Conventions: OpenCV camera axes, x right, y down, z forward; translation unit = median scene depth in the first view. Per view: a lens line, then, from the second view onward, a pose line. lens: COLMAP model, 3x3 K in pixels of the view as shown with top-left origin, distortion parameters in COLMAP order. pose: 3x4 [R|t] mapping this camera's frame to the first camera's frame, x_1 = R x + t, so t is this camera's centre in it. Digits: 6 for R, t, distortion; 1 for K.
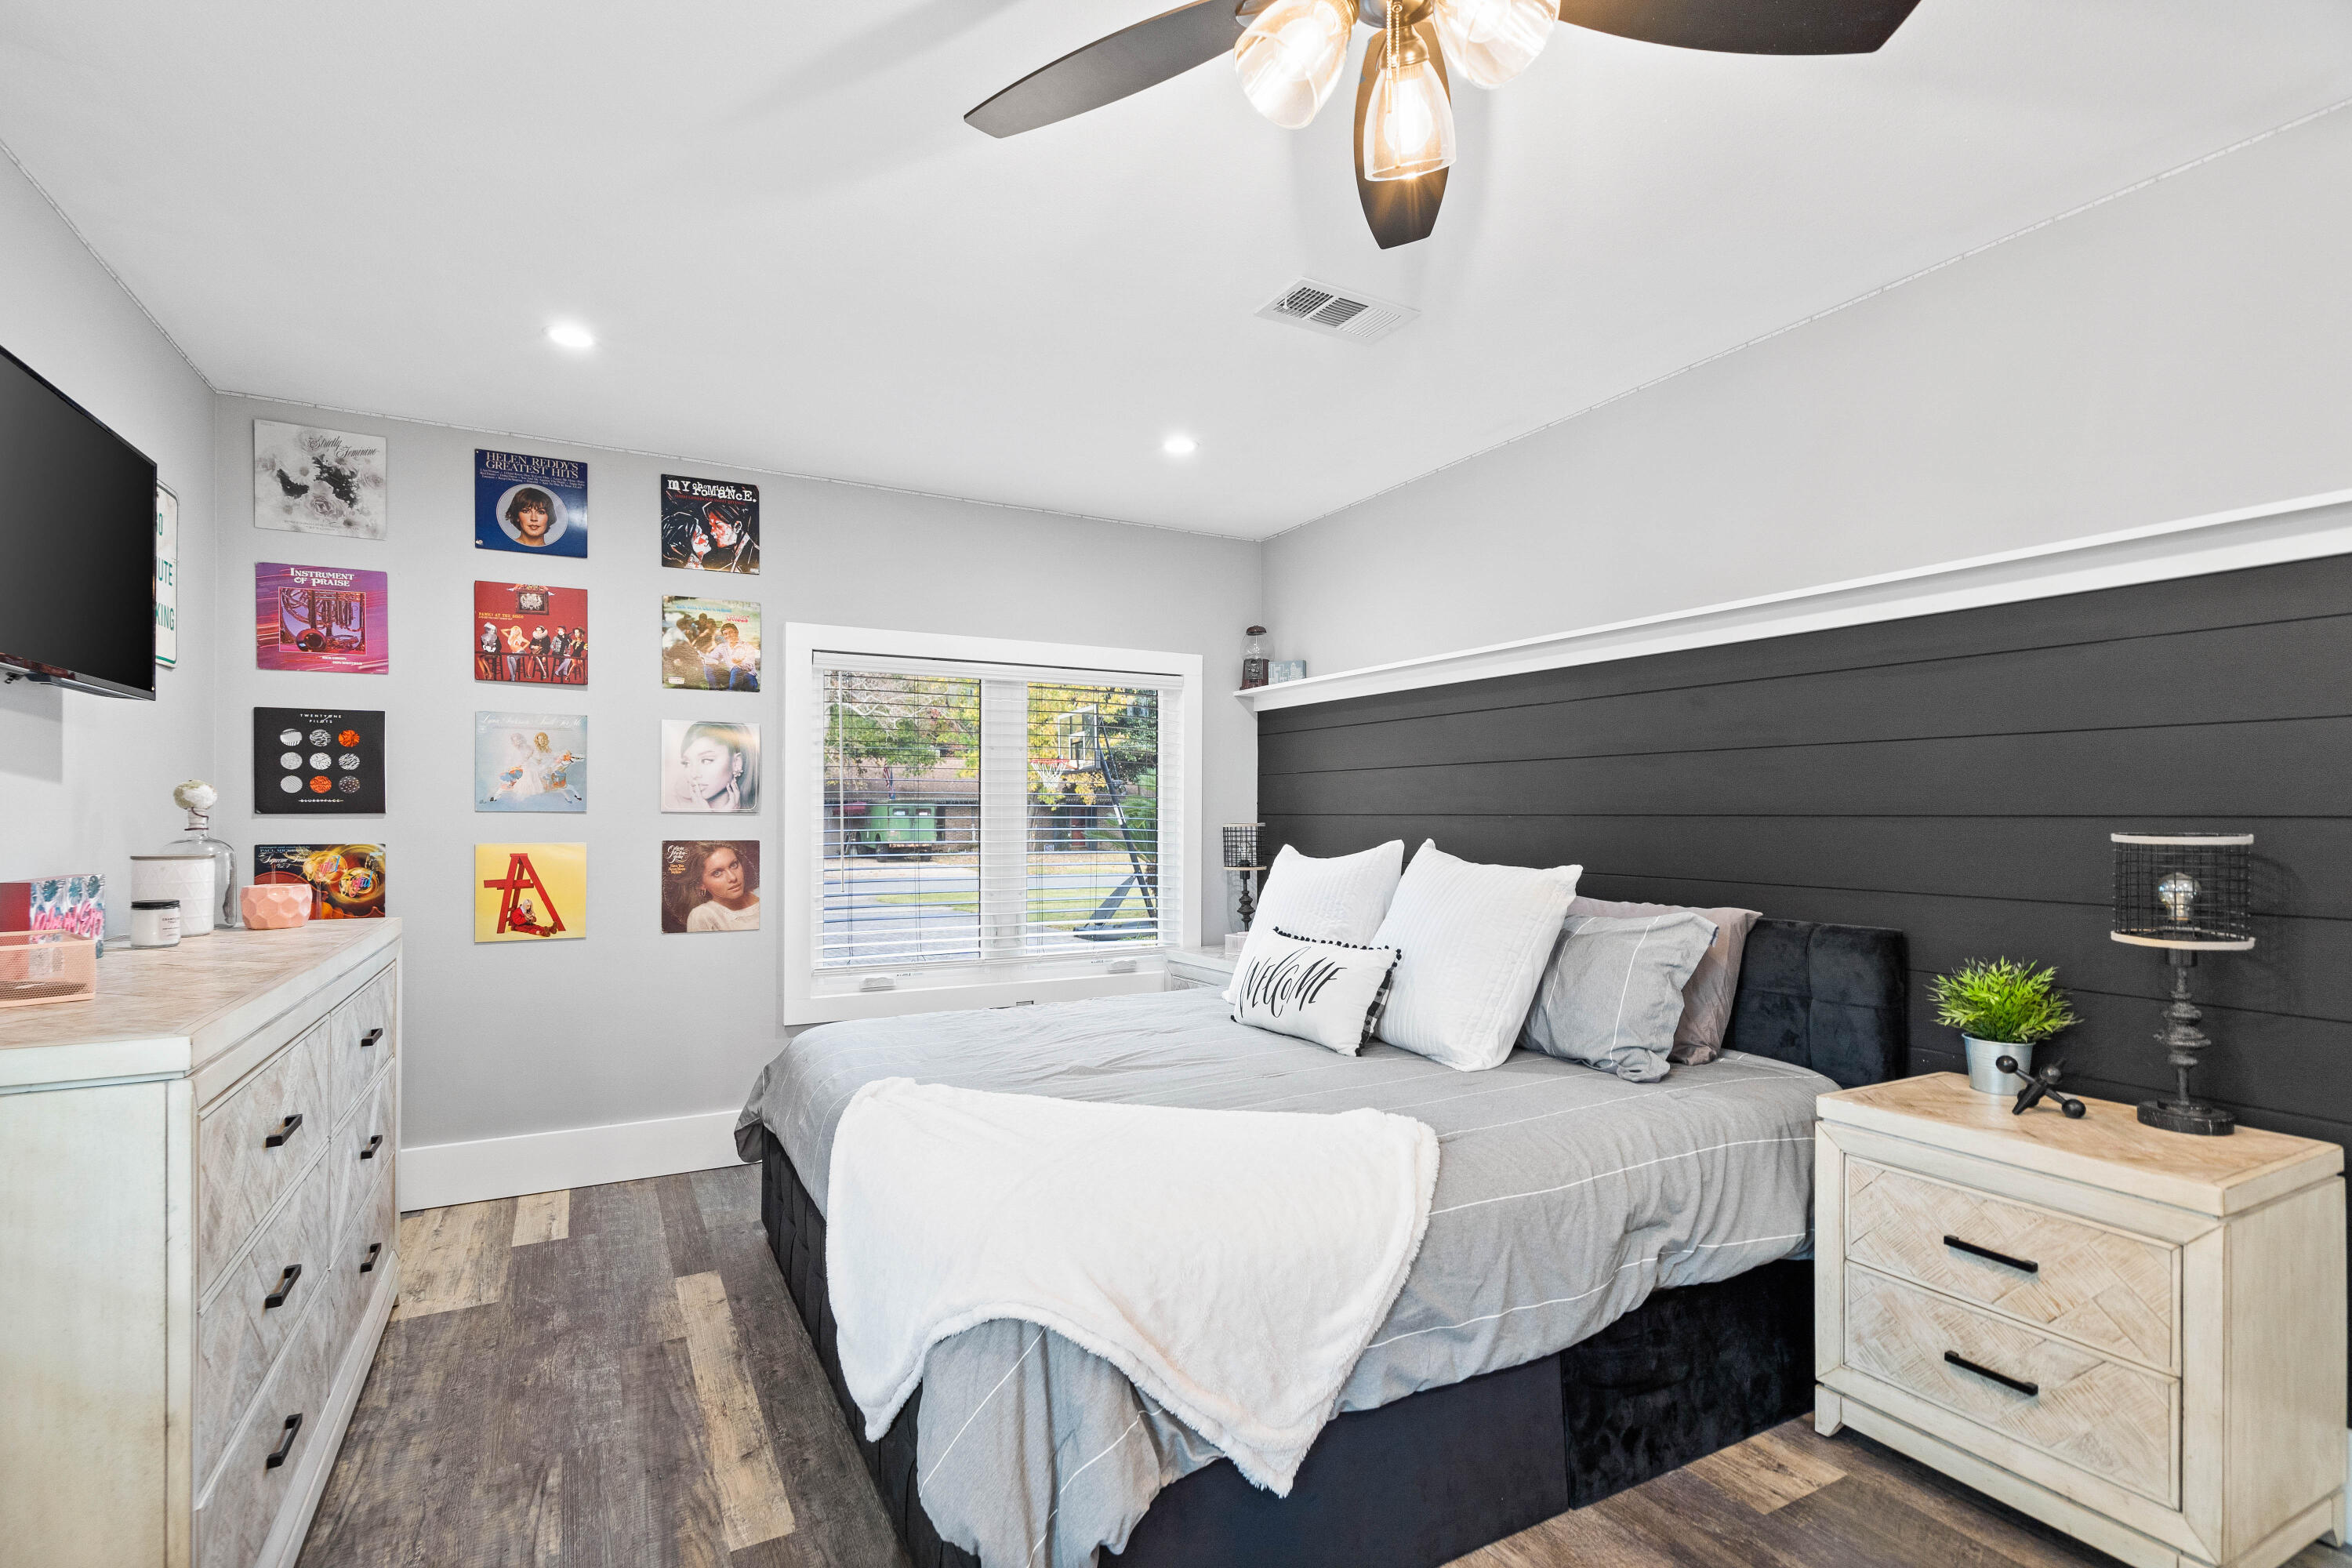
lens RADIAL K [[1076.6, 0, 1163.4], [0, 1076.6, 797.3], [0, 0, 1]] dist [-0.002005, -0.000102]
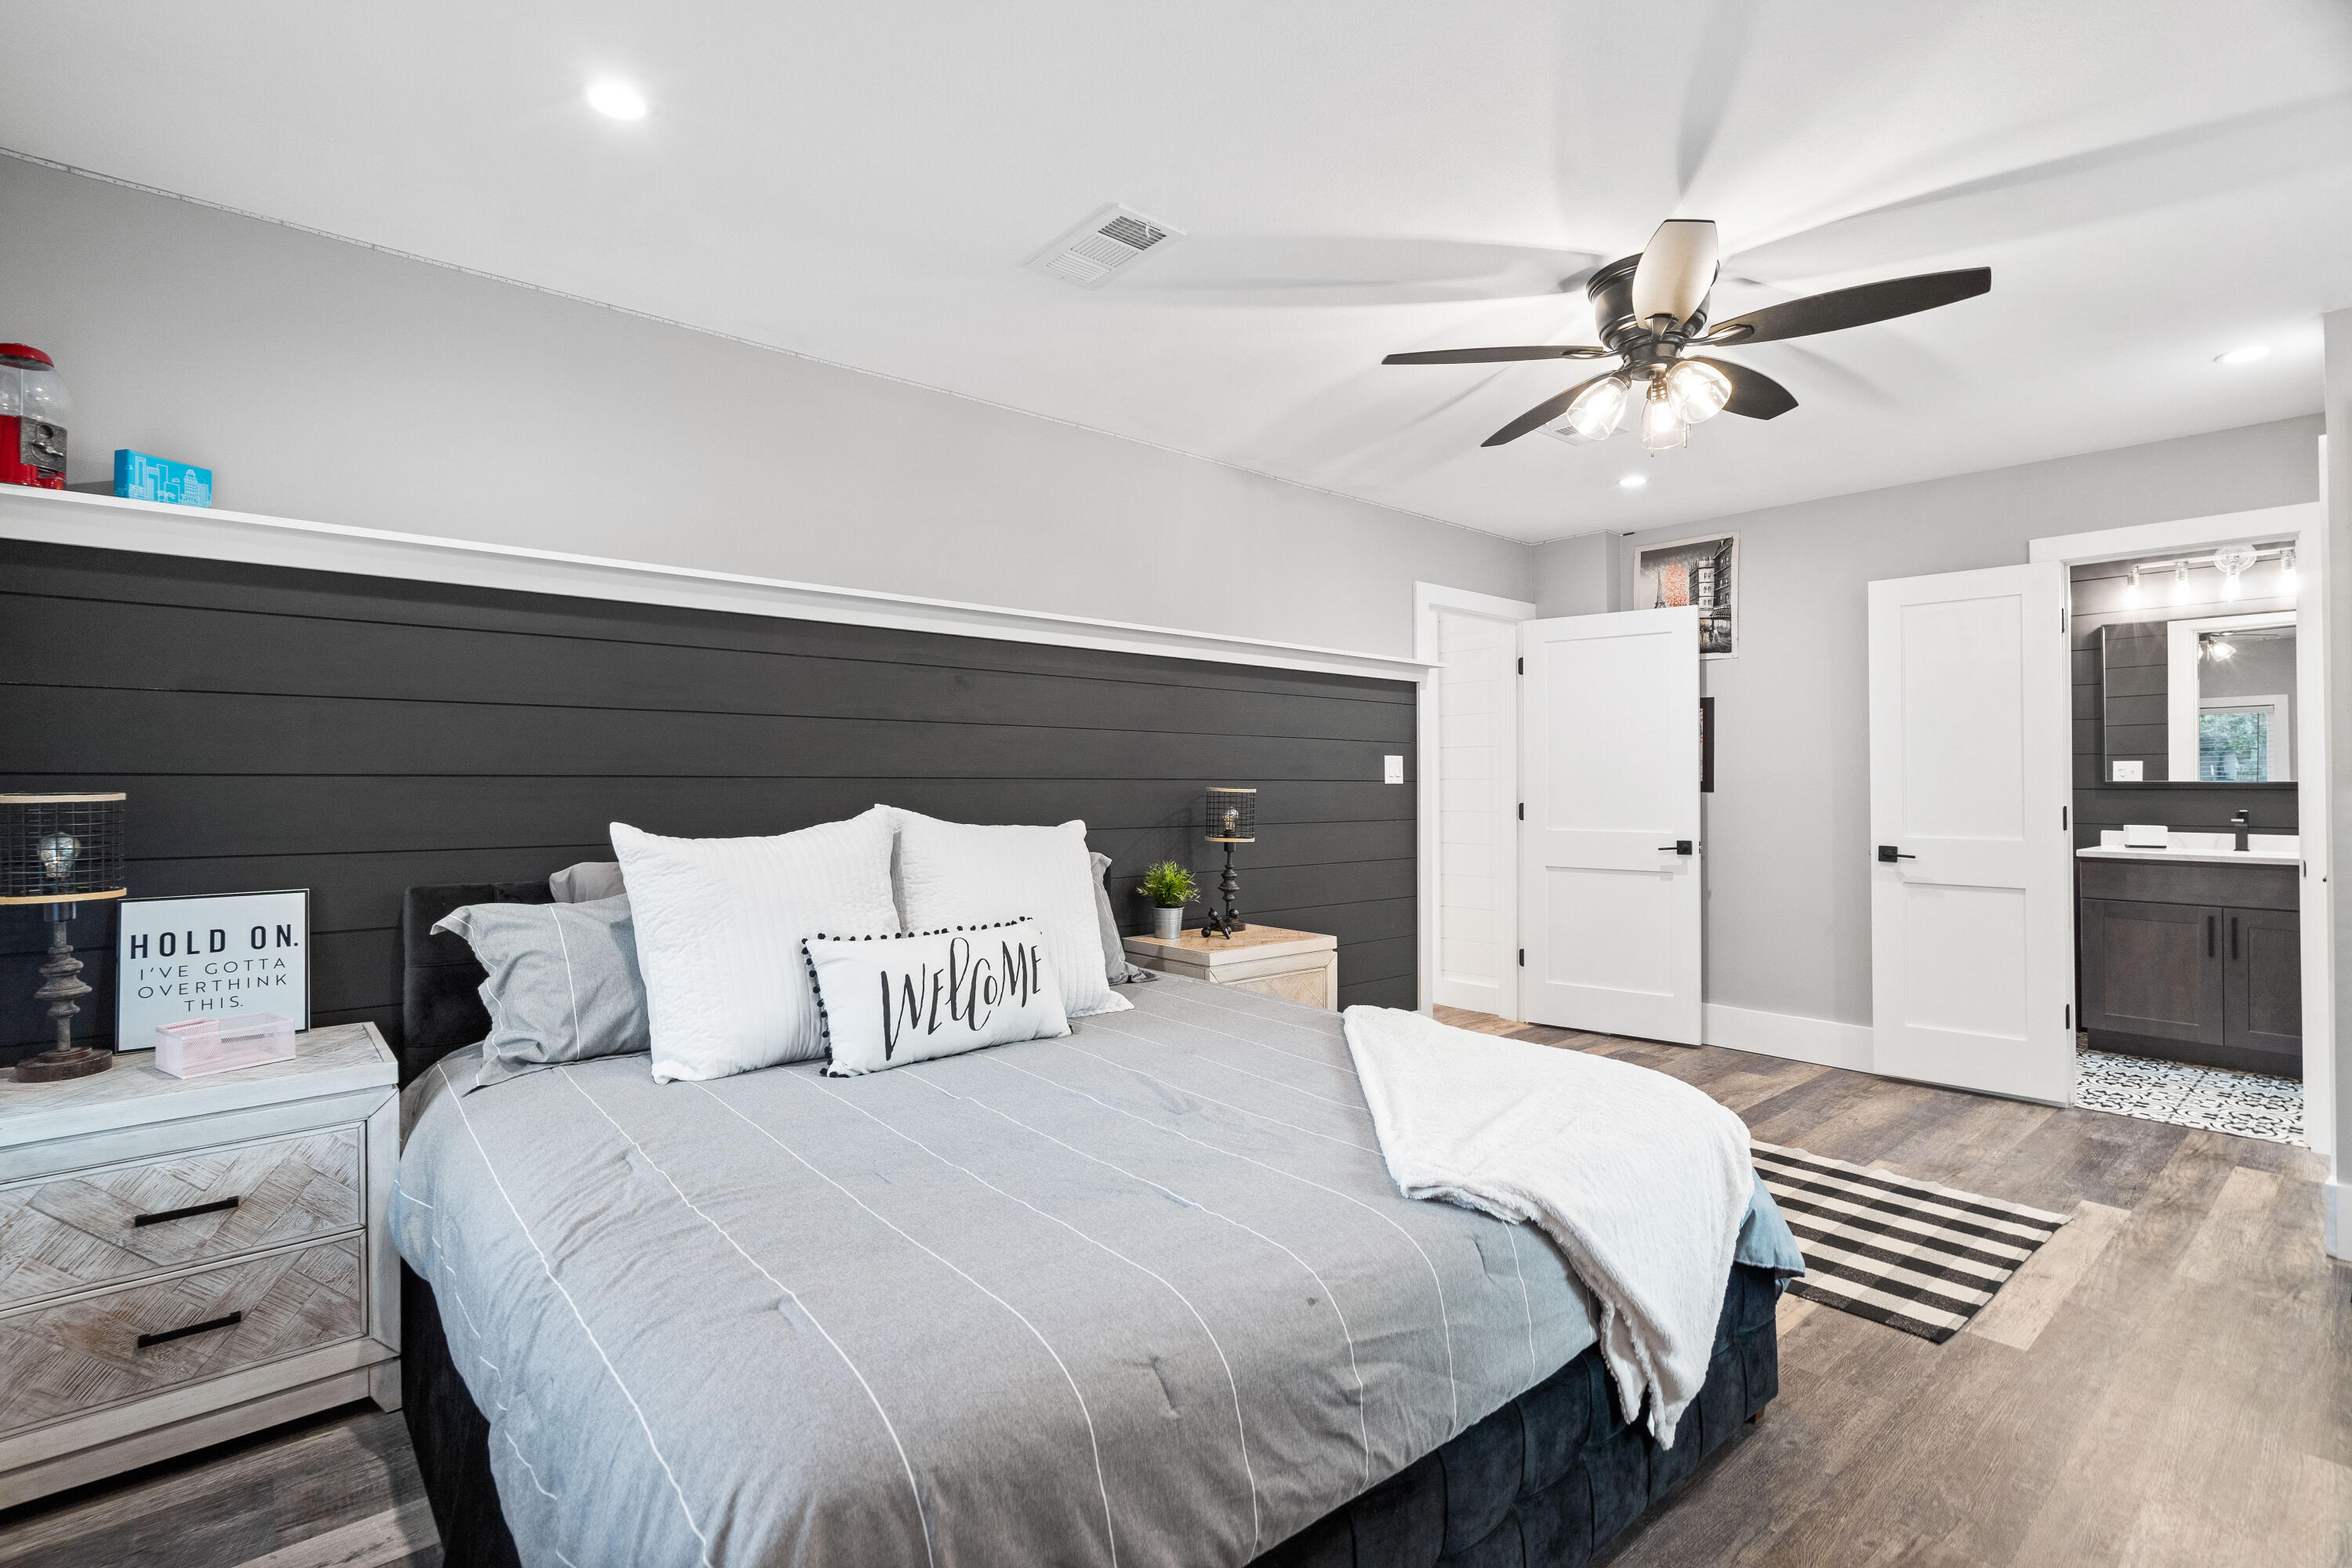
lens RADIAL K [[1078.4, 0, 1107.0], [0, 1078.4, 775.6], [0, 0, 1]] dist [-0.001367, -0.000205]
pose [[-0.171870, -0.000232, 0.985120, -0.616701], [-0.021241, 0.999768, -0.003470, 0.013480], [-0.984891, -0.021521, -0.171835, 0.917995]]
